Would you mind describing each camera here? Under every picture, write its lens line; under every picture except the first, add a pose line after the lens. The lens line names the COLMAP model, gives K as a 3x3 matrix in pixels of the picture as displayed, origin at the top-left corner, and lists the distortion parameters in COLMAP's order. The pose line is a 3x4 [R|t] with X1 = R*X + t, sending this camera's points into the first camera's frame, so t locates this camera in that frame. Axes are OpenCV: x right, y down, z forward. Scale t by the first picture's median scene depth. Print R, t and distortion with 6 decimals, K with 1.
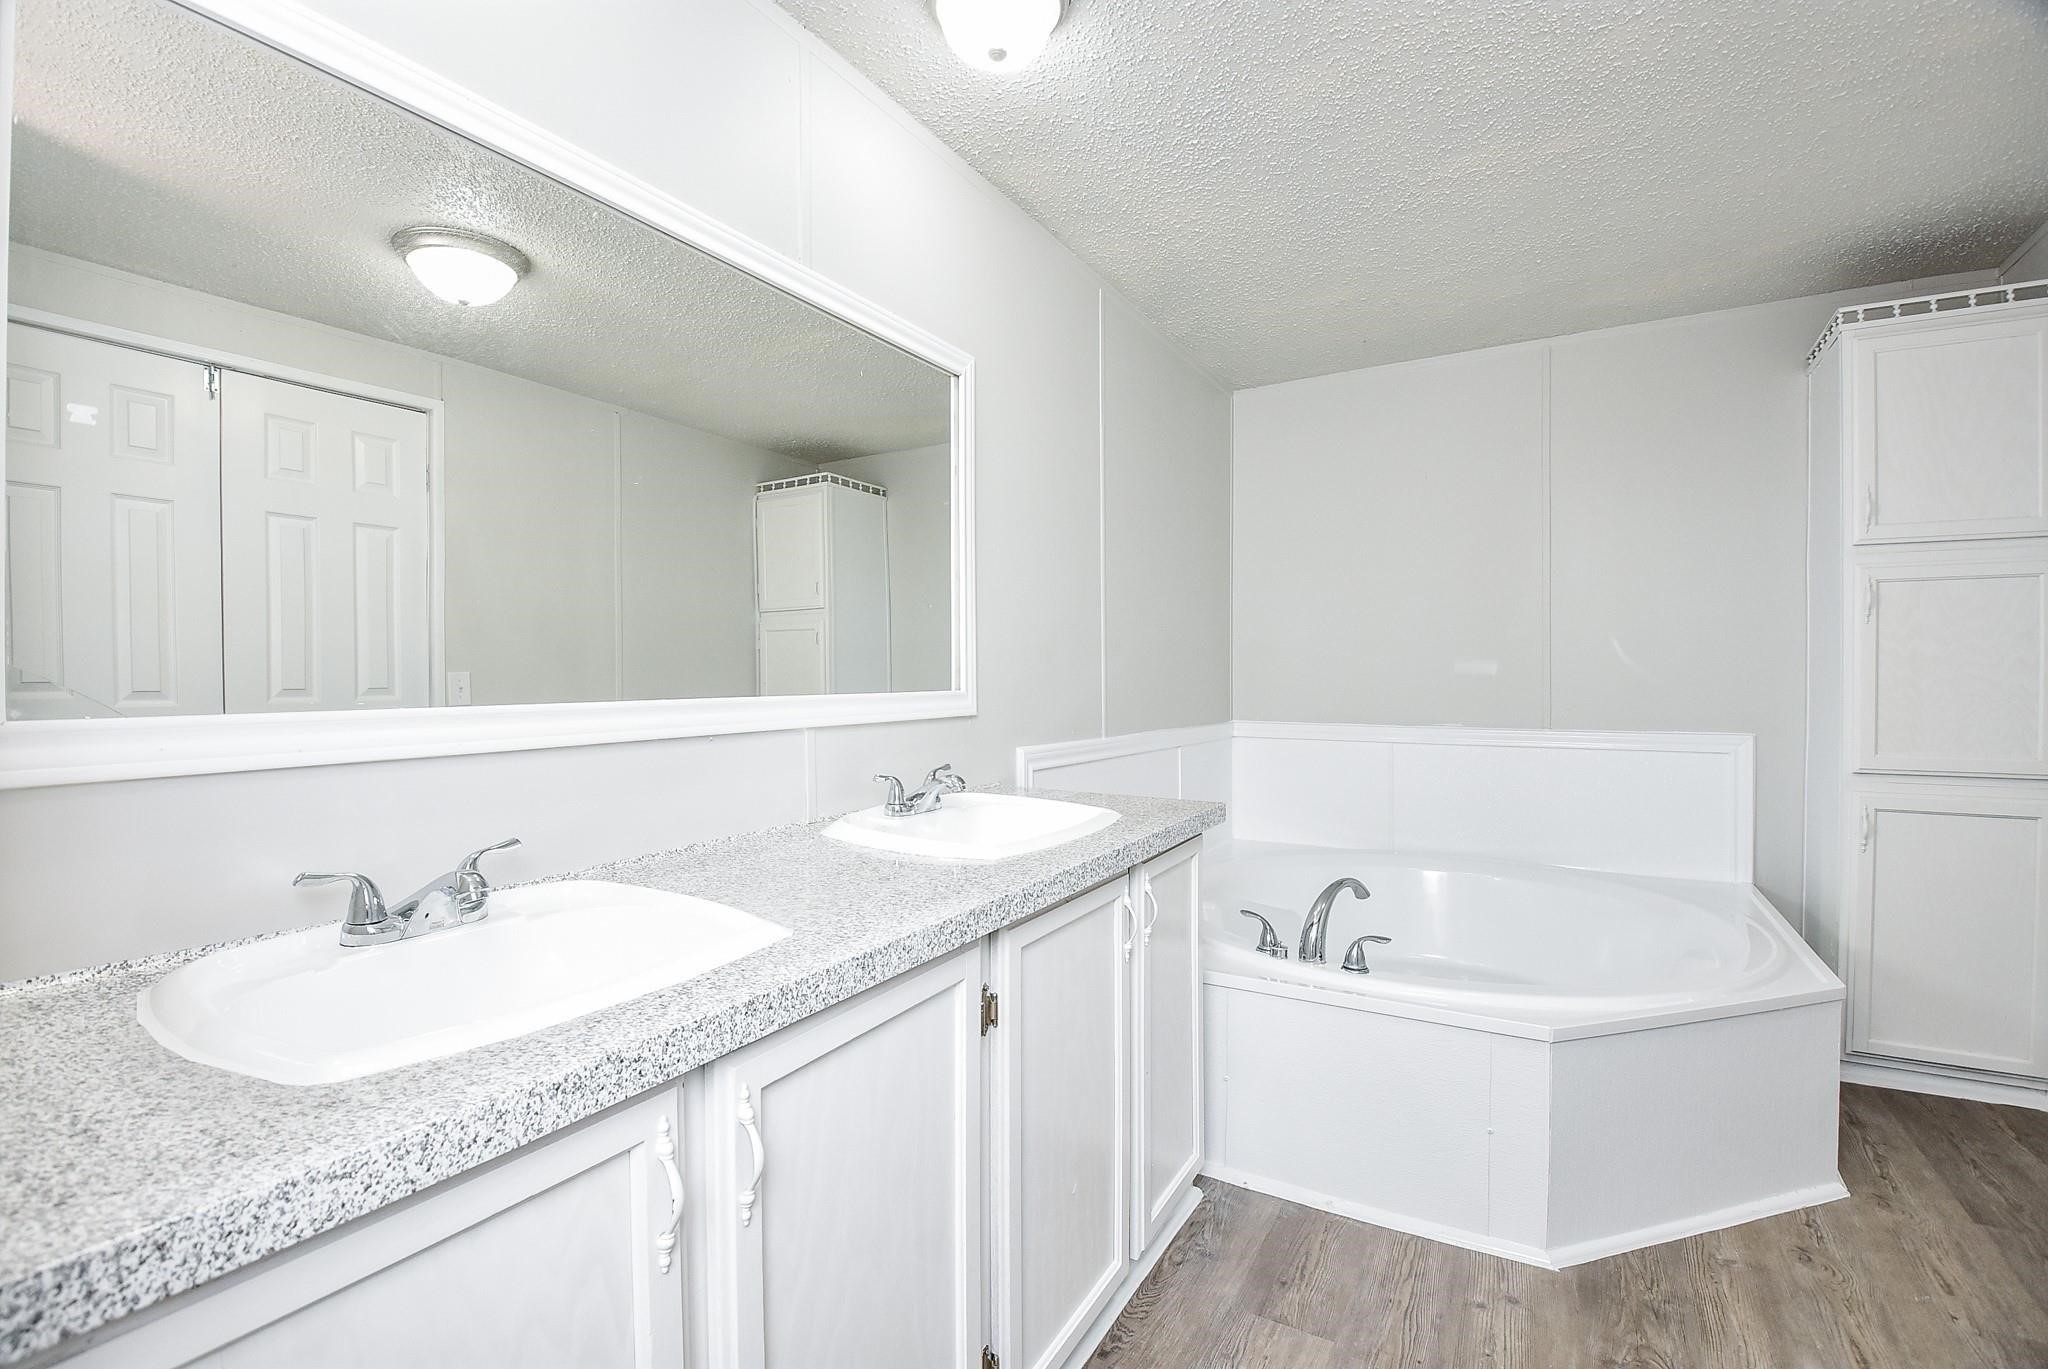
lens RADIAL K [[922.9, 0, 1021.5], [0, 922.9, 680.9], [0, 0, 1]] dist [-0.003667, -0.011034]
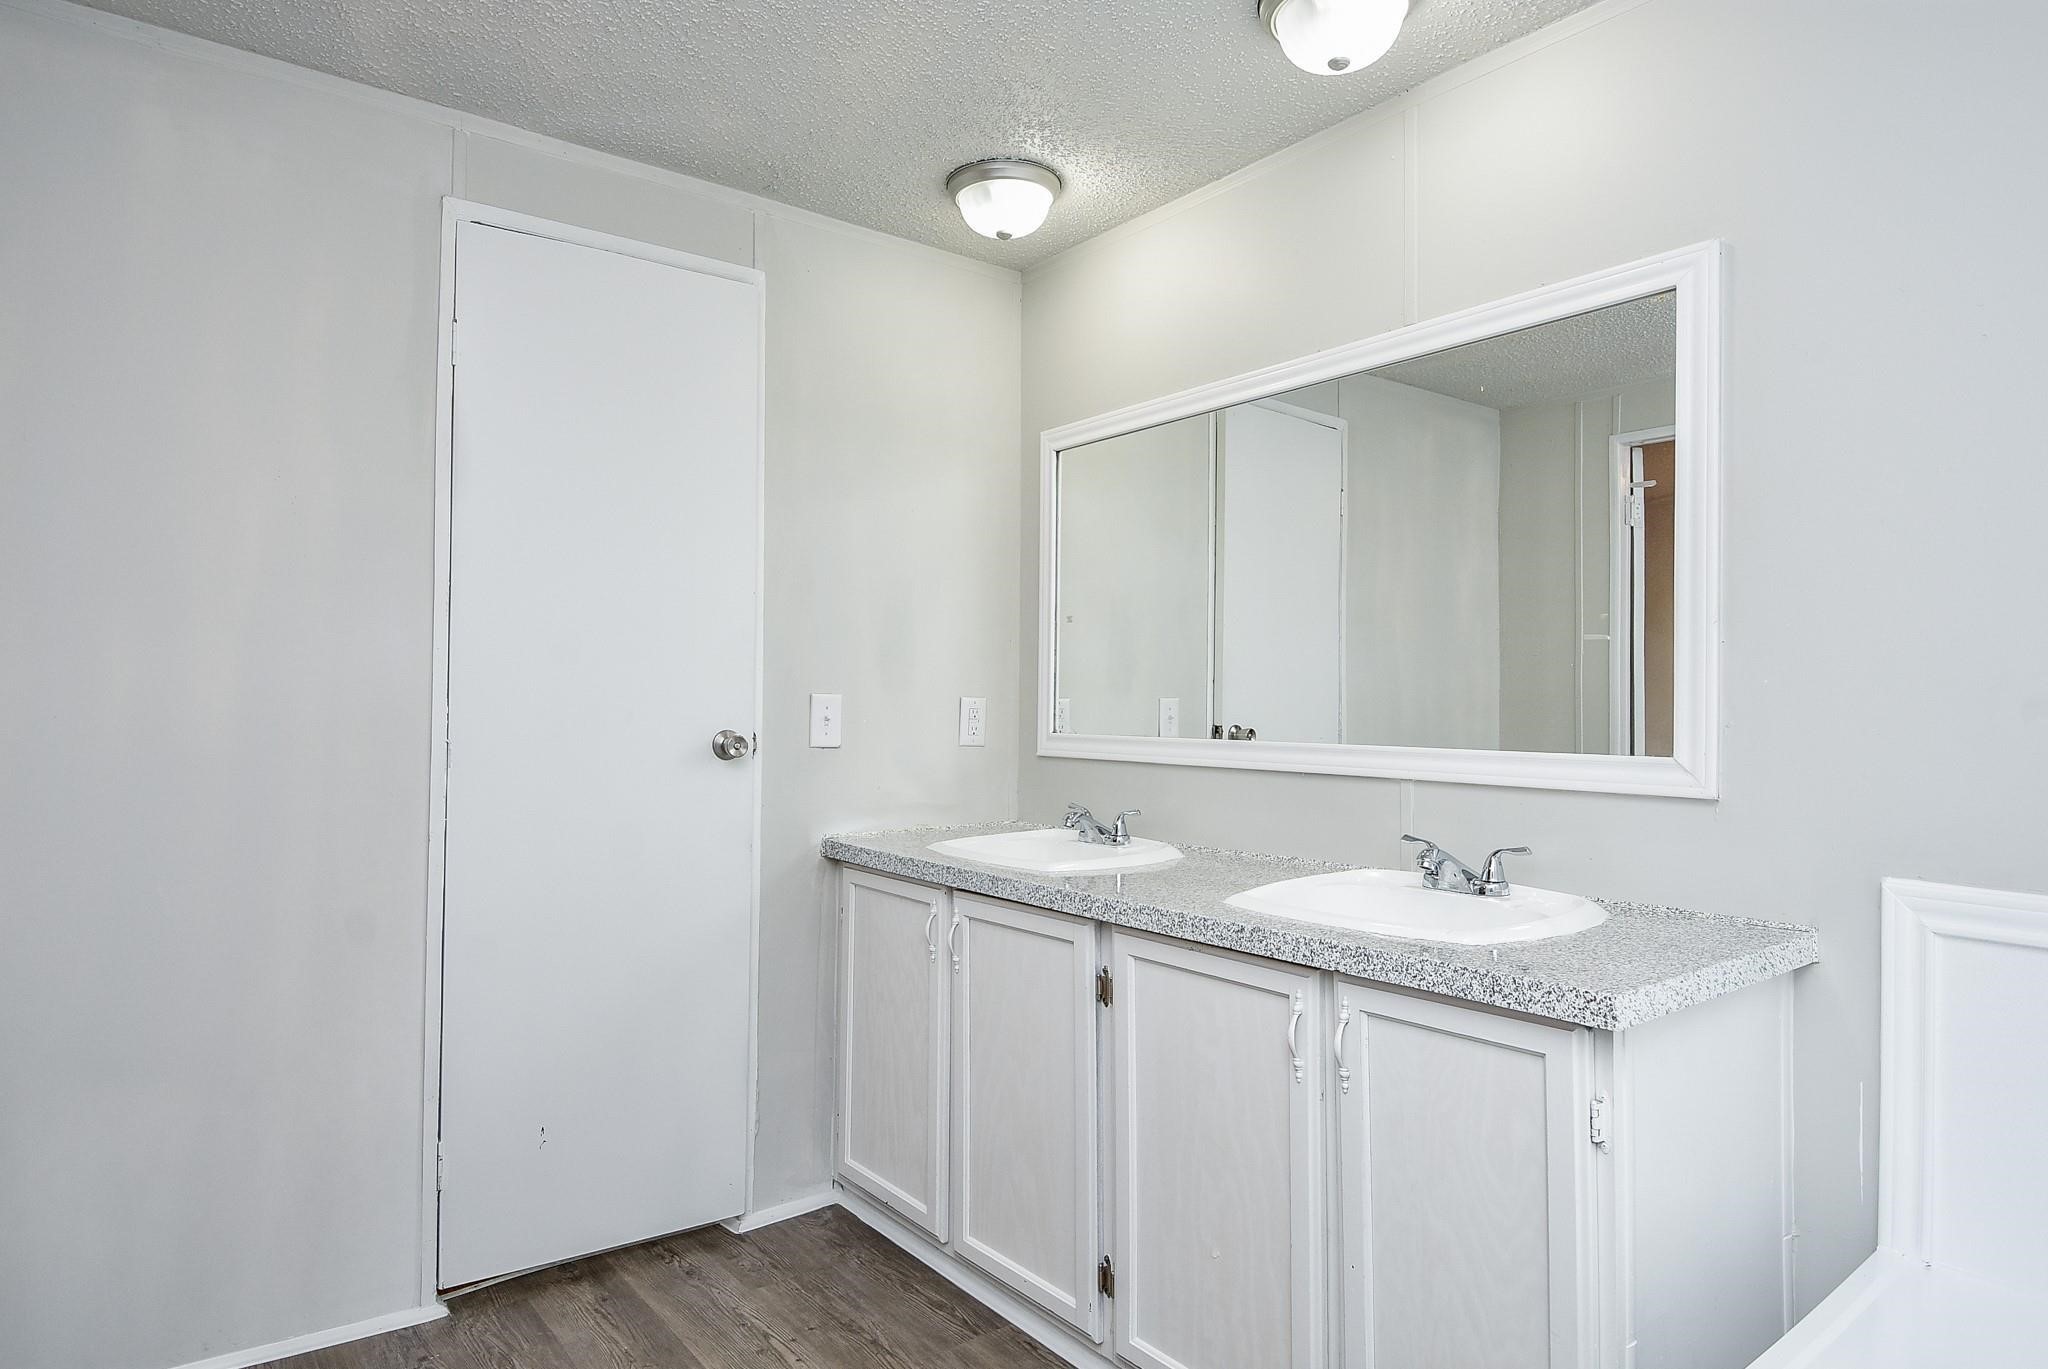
lens RADIAL K [[1148.8, 0, 999.8], [0, 1148.8, 680.3], [0, 0, 1]] dist [0.003925, 0.000612]
pose [[-0.376743, -0.020281, -0.926096, 1.419008], [-0.022516, 0.999665, -0.012732, -0.039364], [0.926044, 0.016056, -0.377074, 1.386869]]
